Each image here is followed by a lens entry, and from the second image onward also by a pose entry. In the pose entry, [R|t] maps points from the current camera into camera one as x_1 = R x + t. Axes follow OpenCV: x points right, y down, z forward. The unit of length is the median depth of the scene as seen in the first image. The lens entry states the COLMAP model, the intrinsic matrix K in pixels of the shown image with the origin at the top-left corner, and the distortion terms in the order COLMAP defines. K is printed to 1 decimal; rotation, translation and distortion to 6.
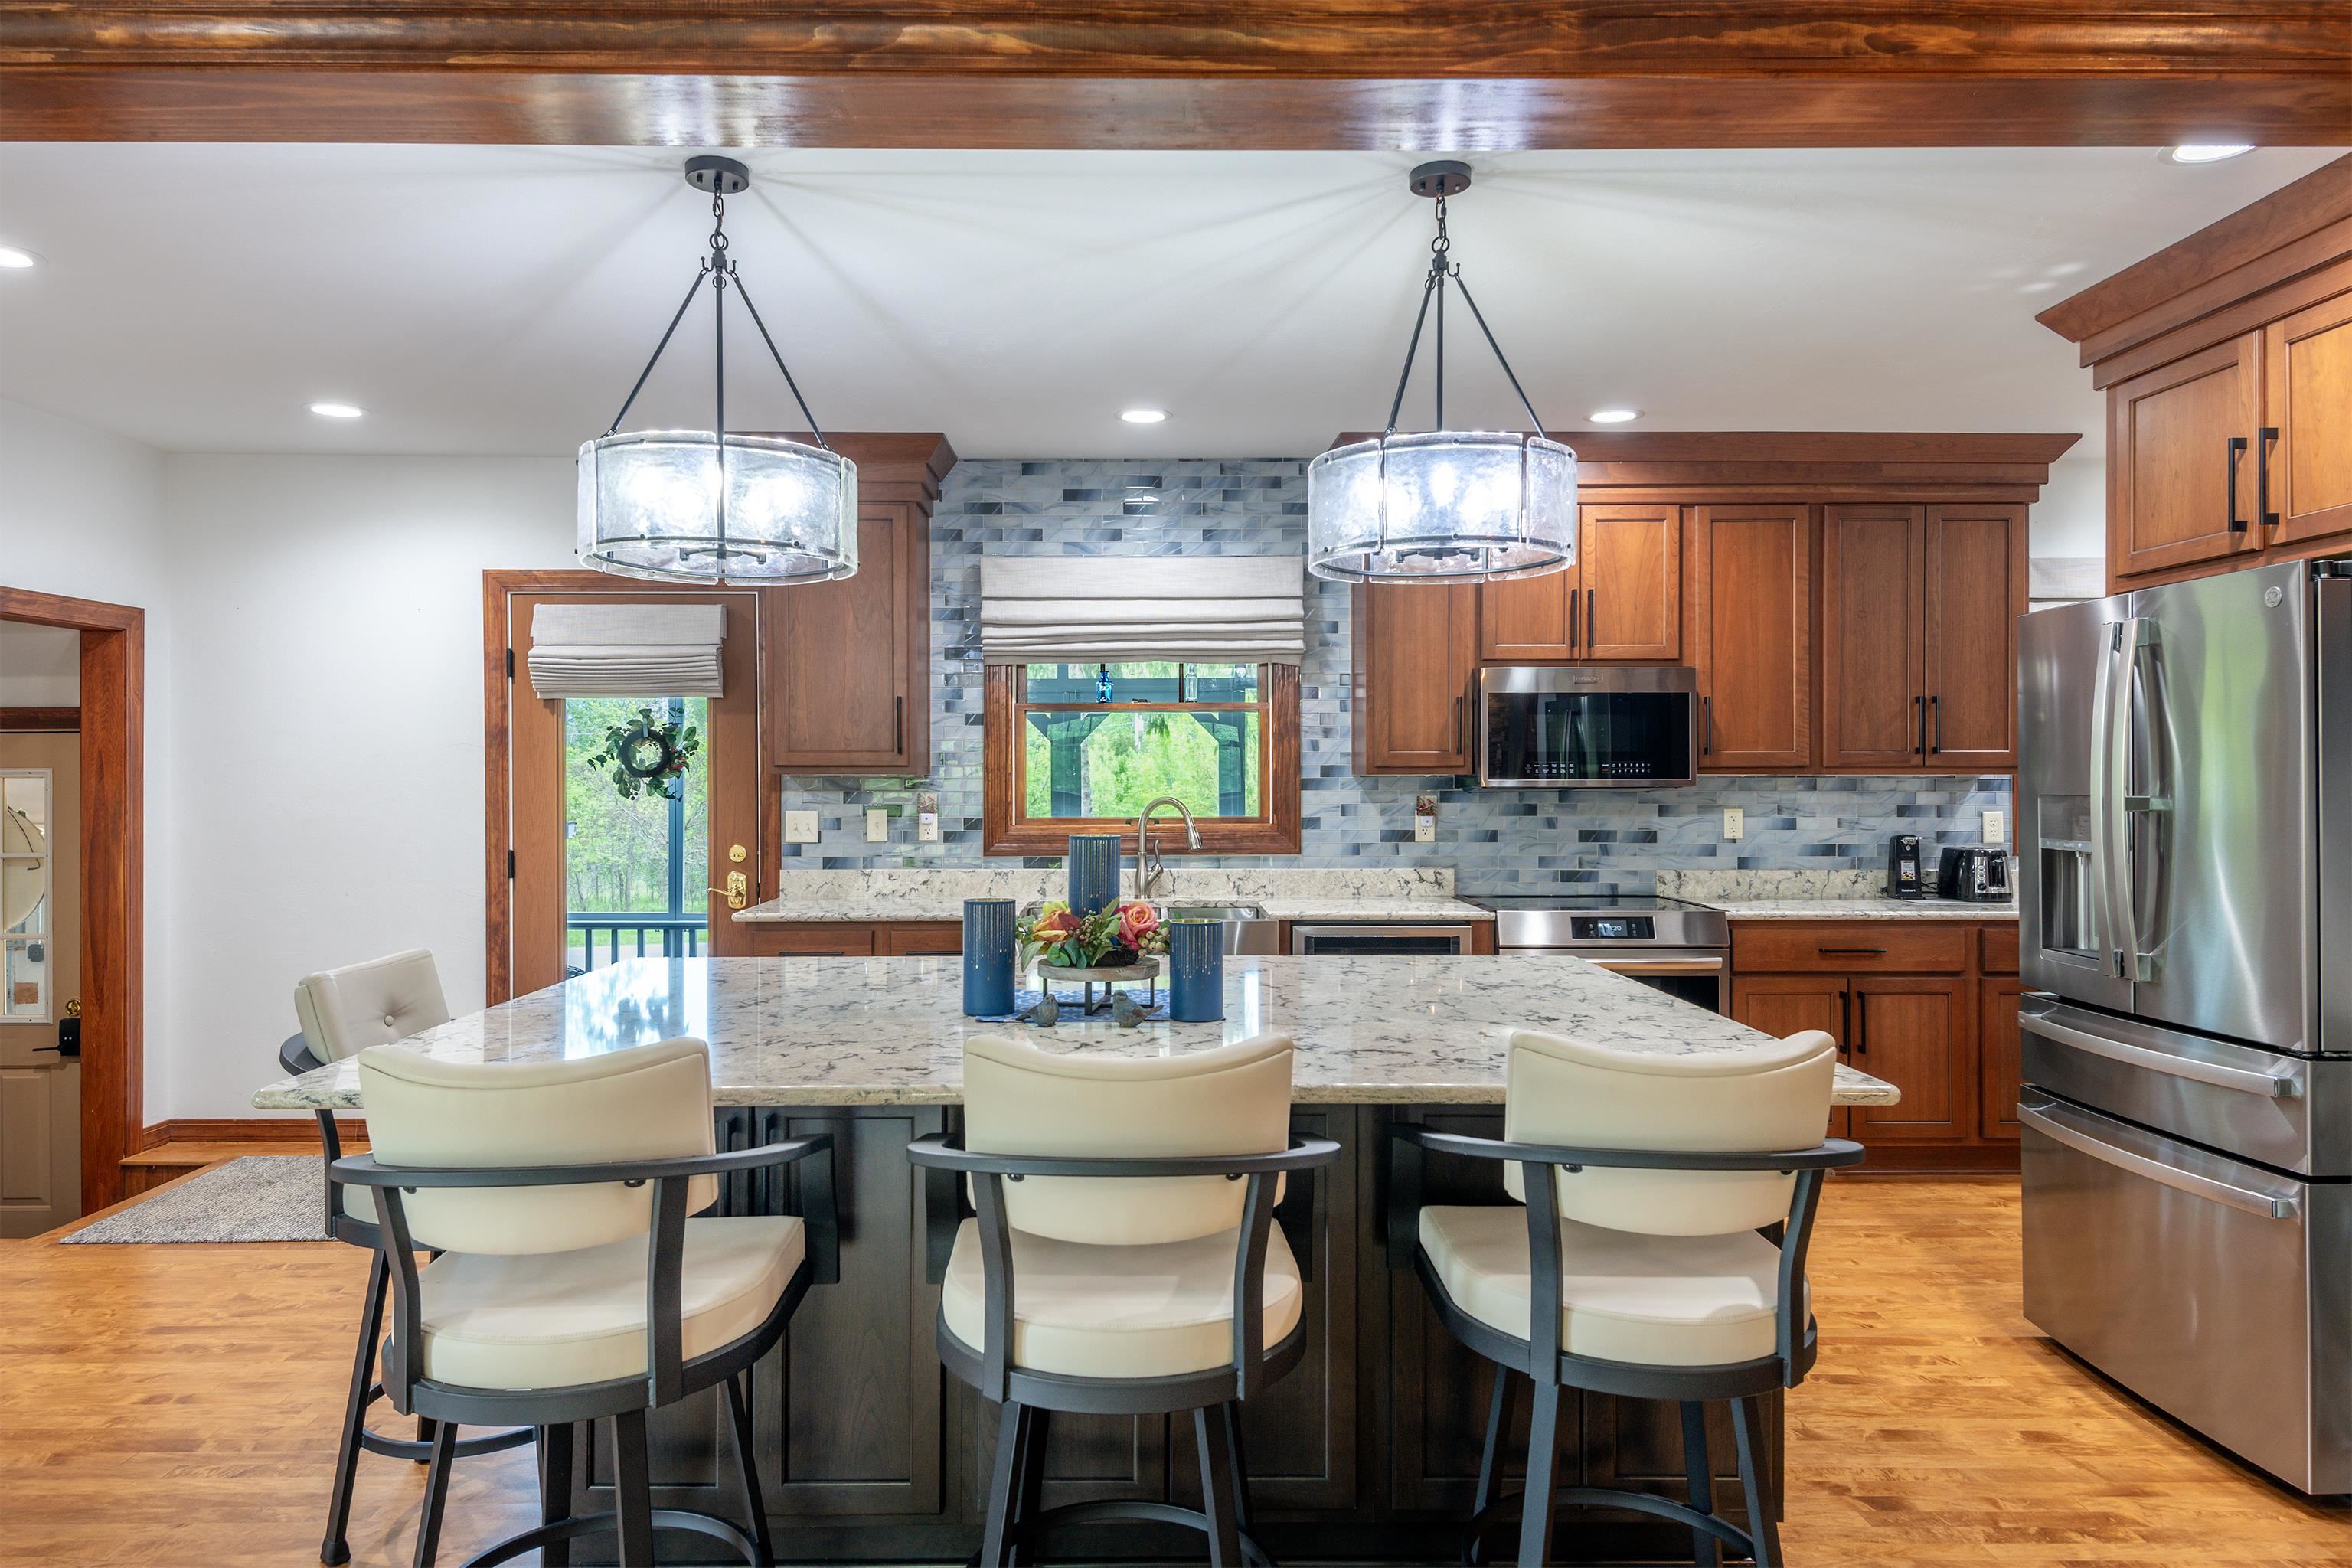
lens RADIAL K [[1407.6, 0, 1161.6], [0, 1407.6, 788.4], [0, 0, 1]] dist [-0.002945, -0.007721]
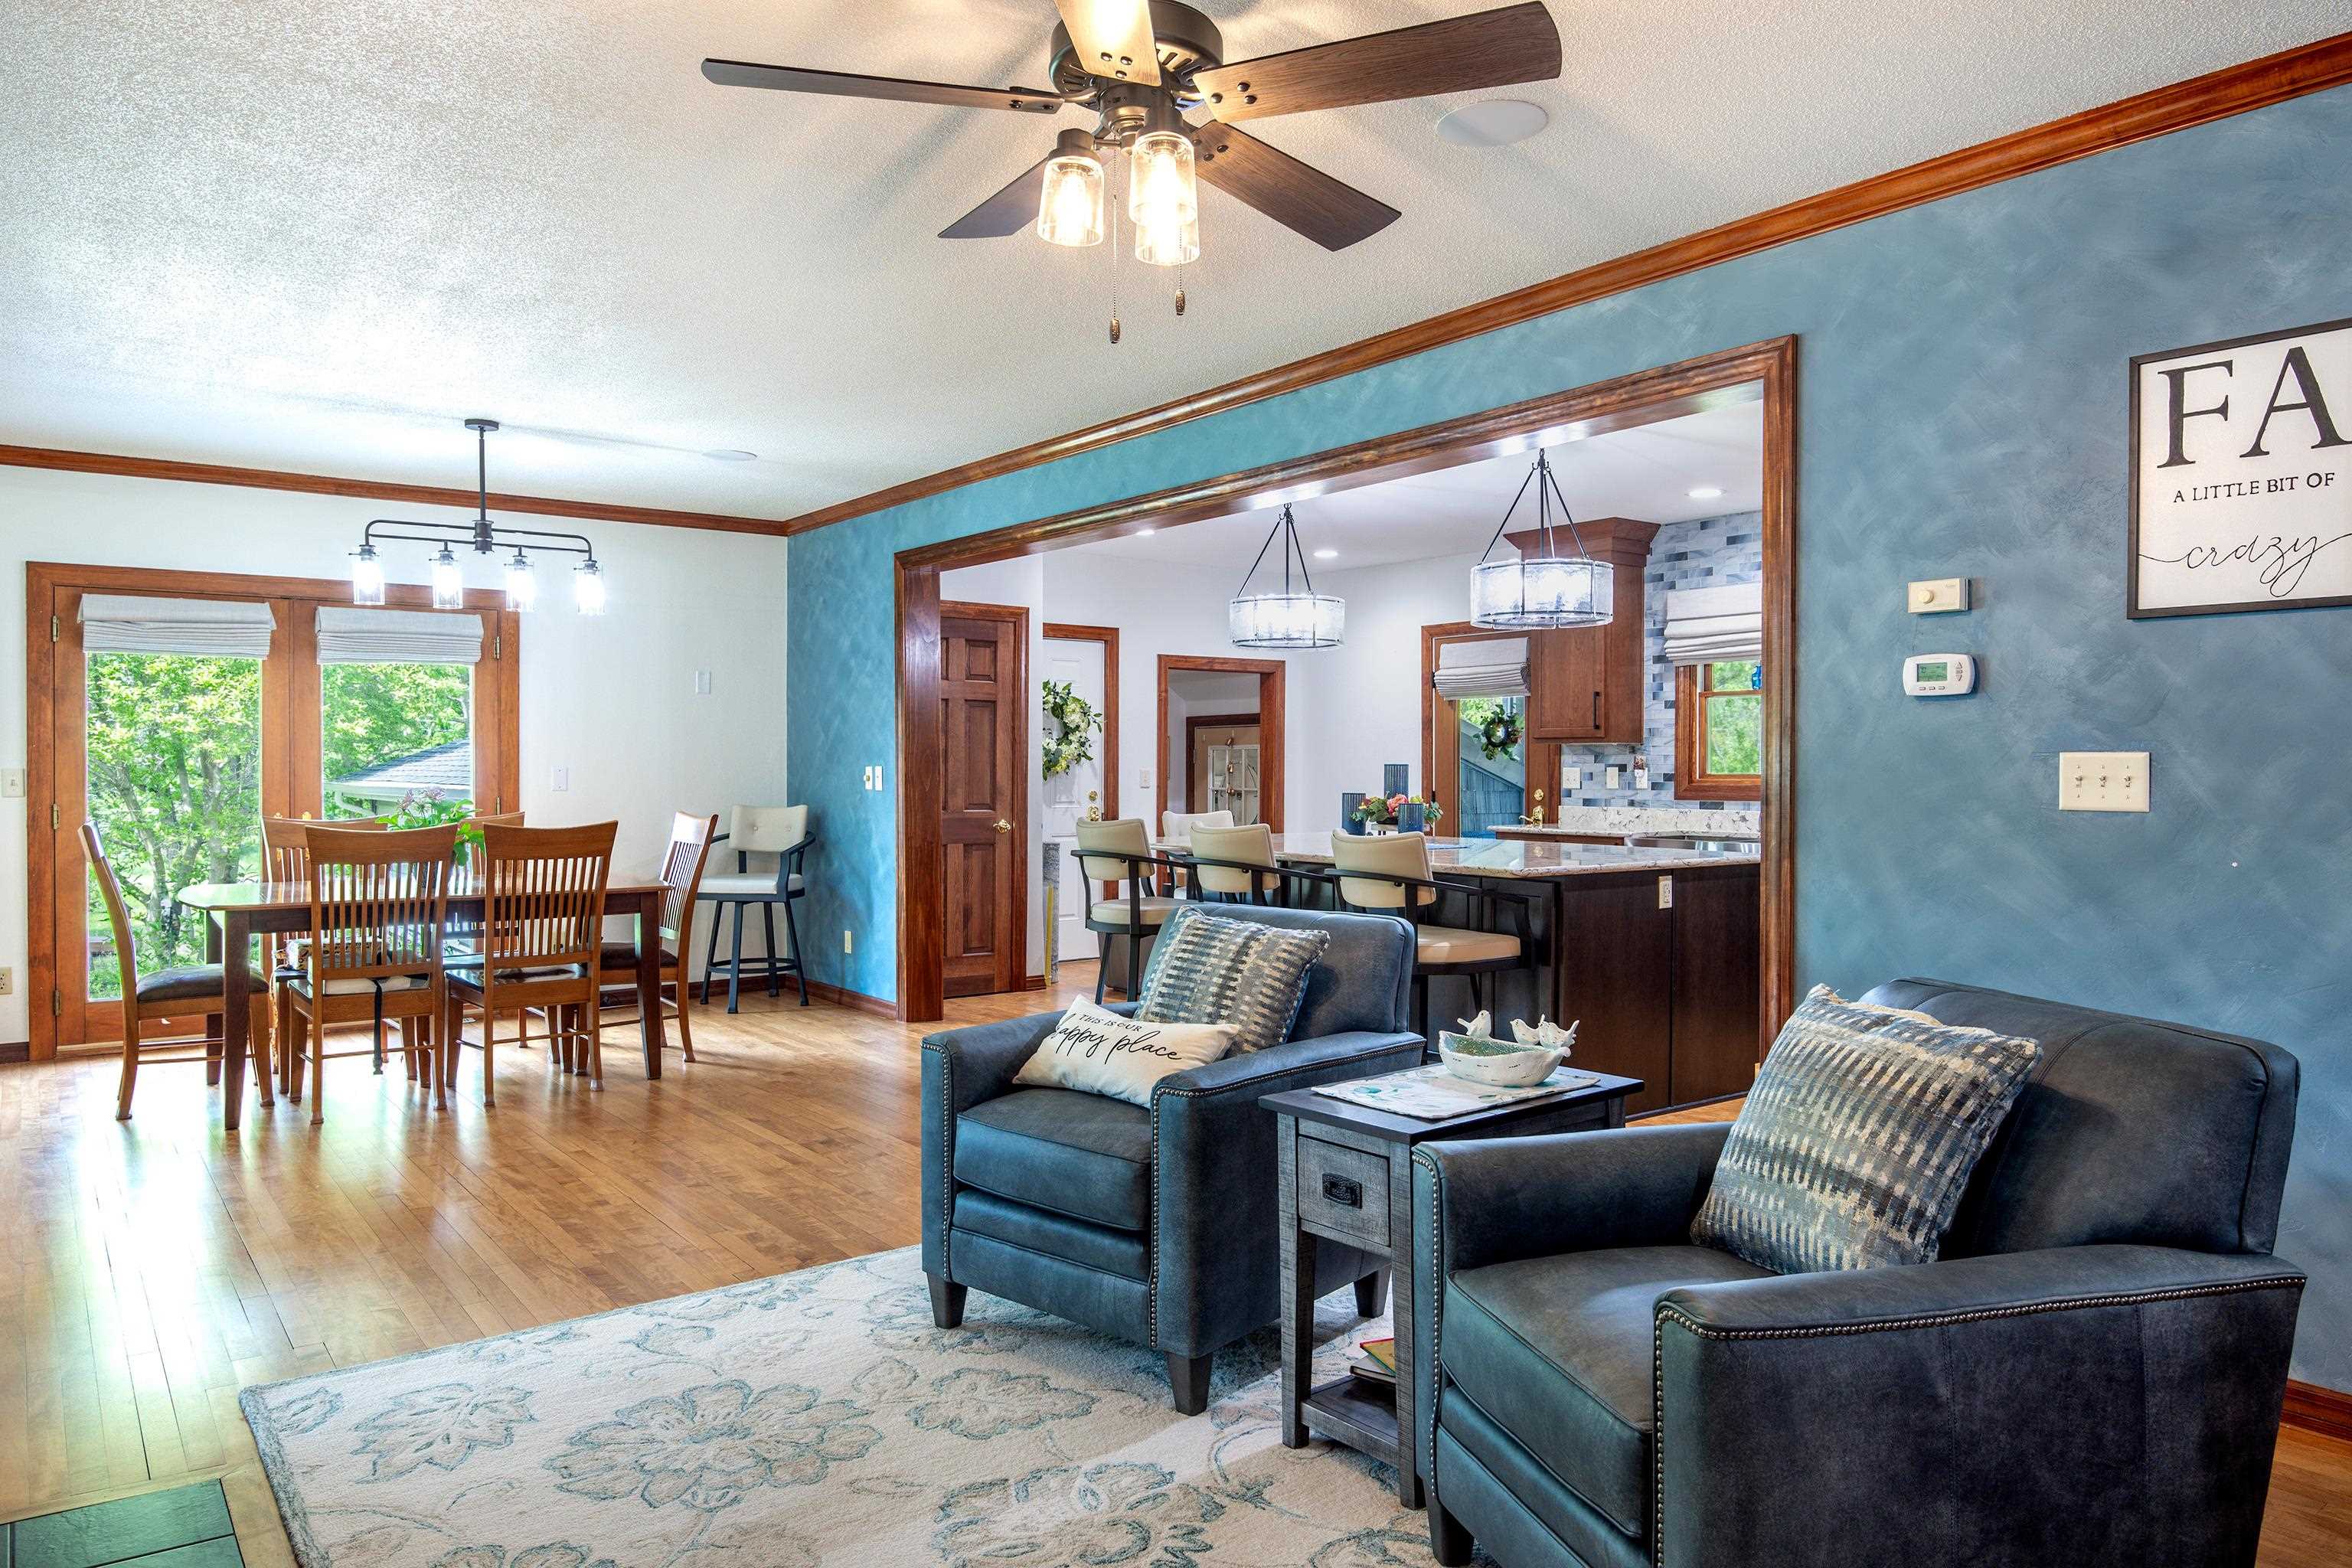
lens RADIAL K [[1477.0, 0, 1167.6], [0, 1477.0, 768.6], [0, 0, 1]] dist [0.009952, -0.006211]
pose [[0.605179, 0.002155, -0.796086, 0.762637], [-0.008734, 0.999954, -0.003933, 0.026928], [0.796041, 0.009333, 0.605170, -0.322658]]
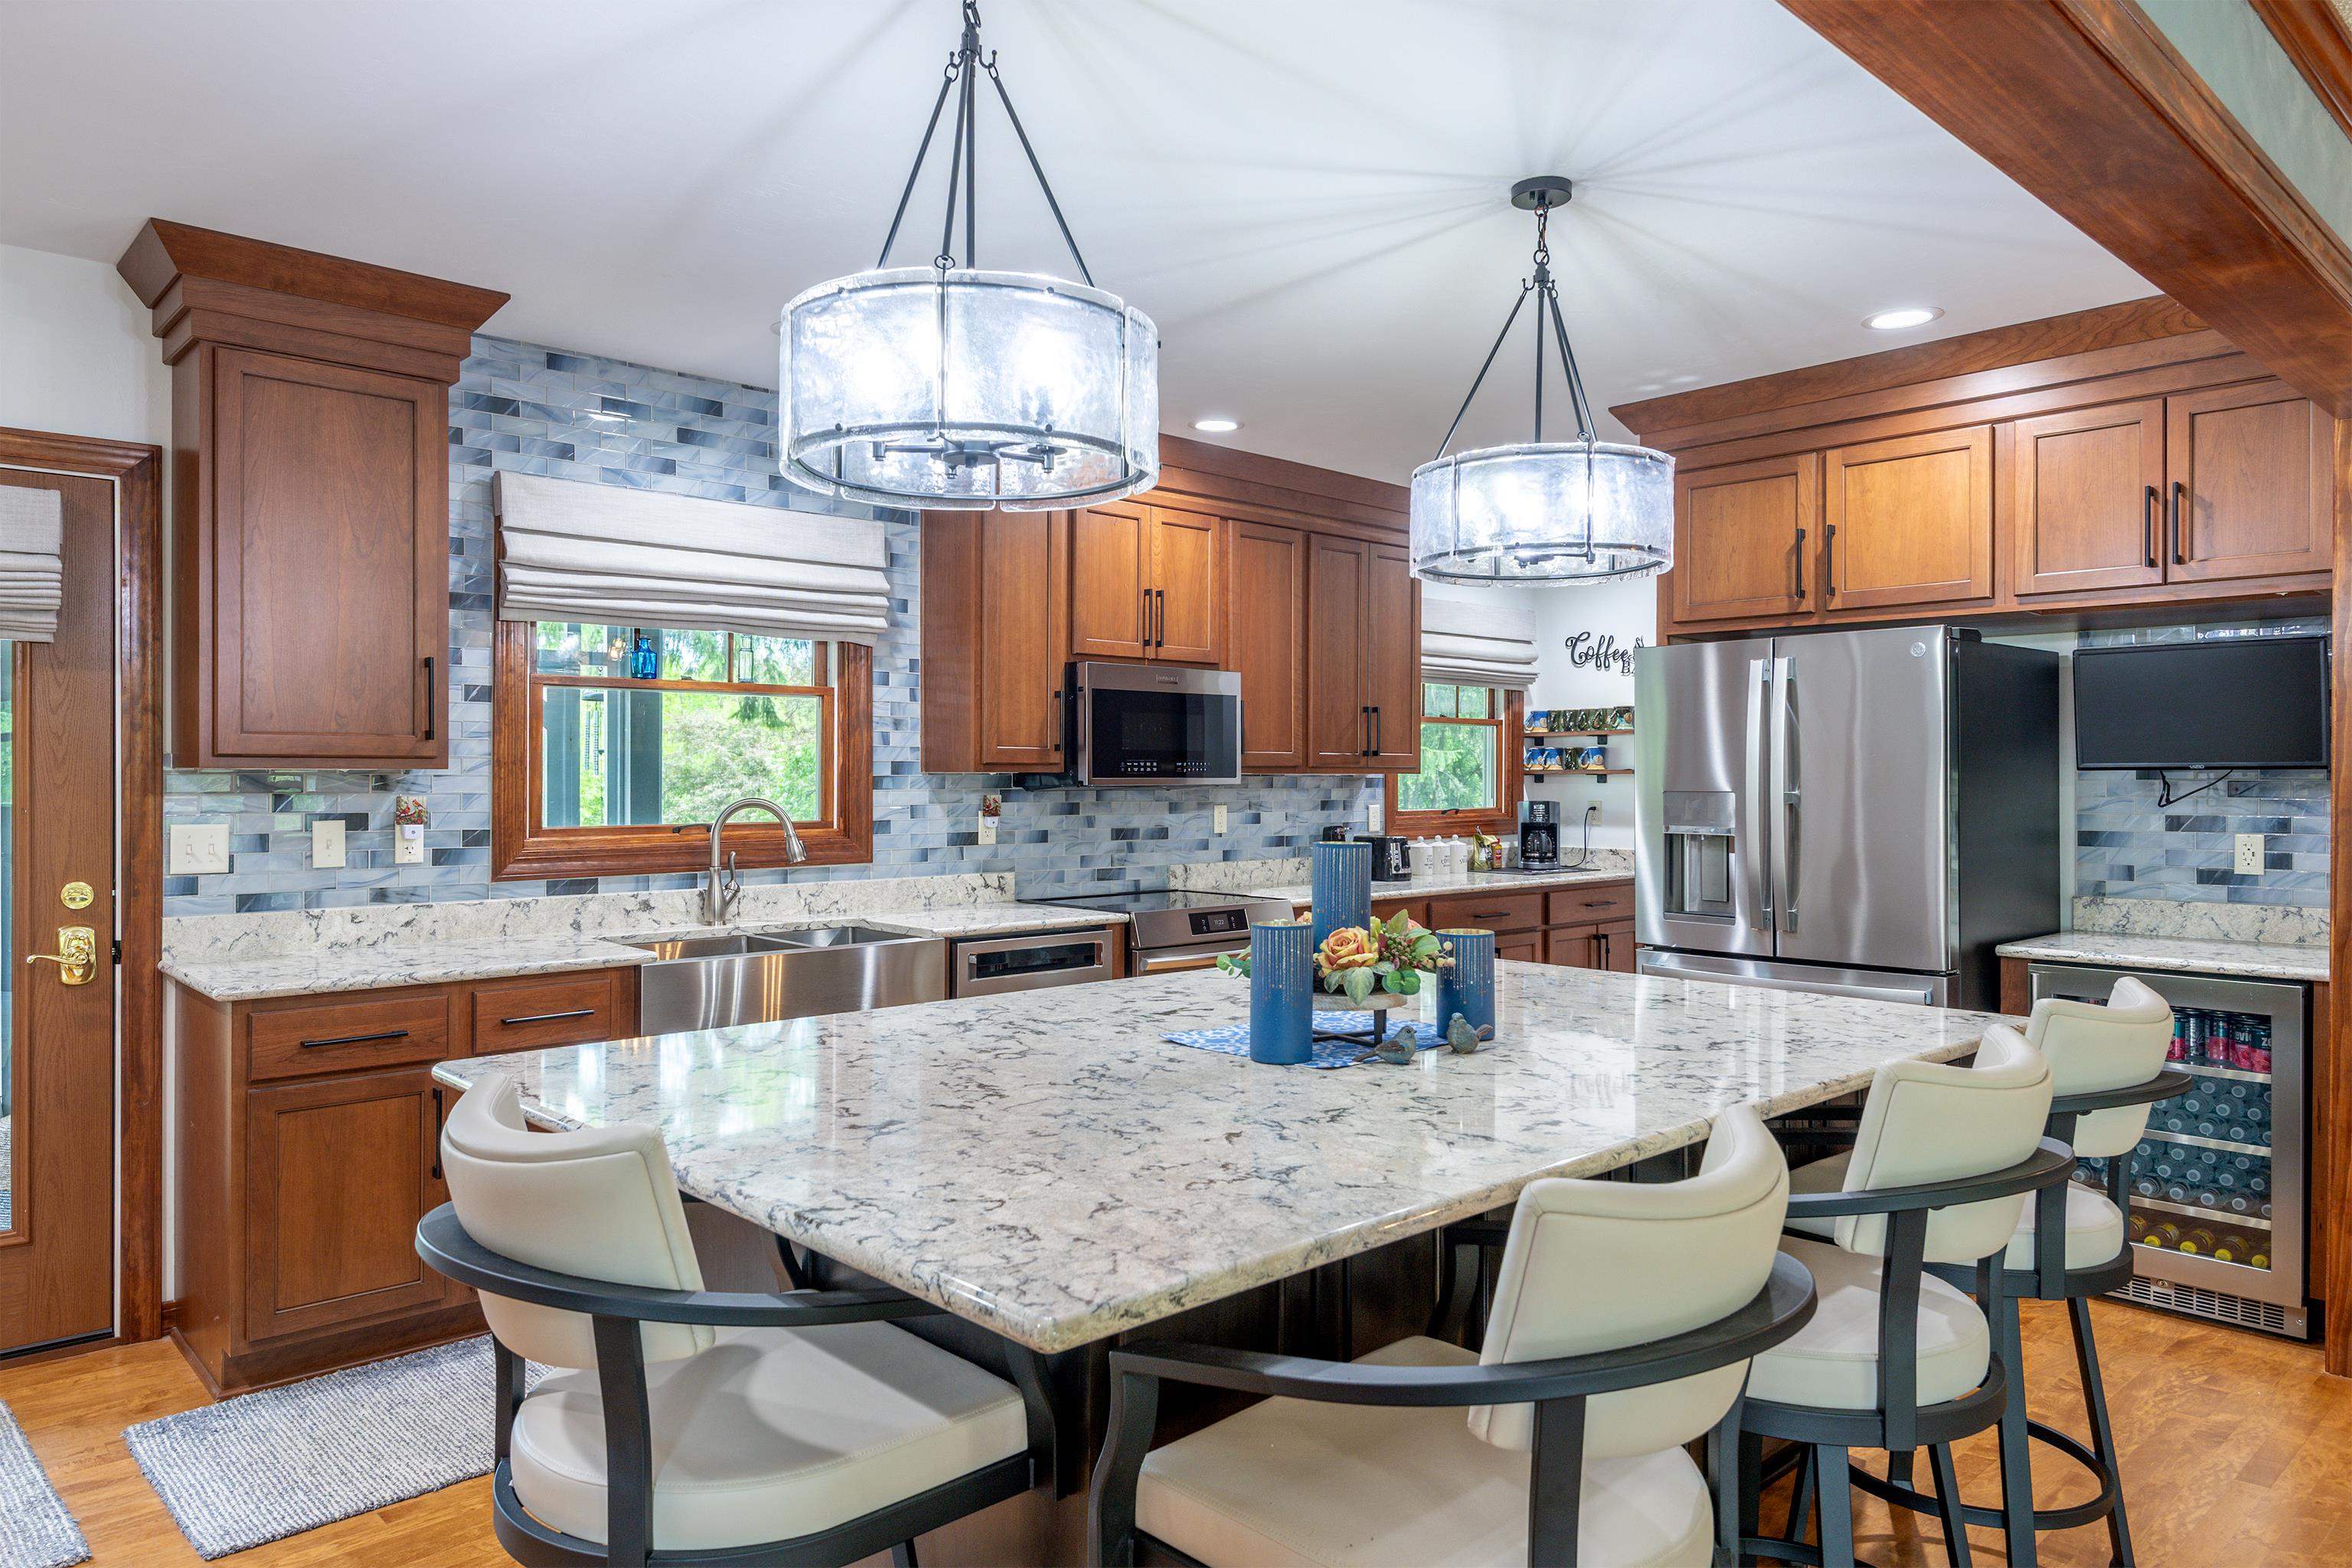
lens RADIAL K [[1477.0, 0, 1124.9], [0, 1477.0, 771.7], [0, 0, 1]] dist [0.009952, -0.006211]
pose [[0.743012, 0.004256, 0.669264, -0.397380], [0.002189, 0.999959, -0.008789, -0.001297], [-0.669274, 0.007995, 0.742973, 0.214669]]
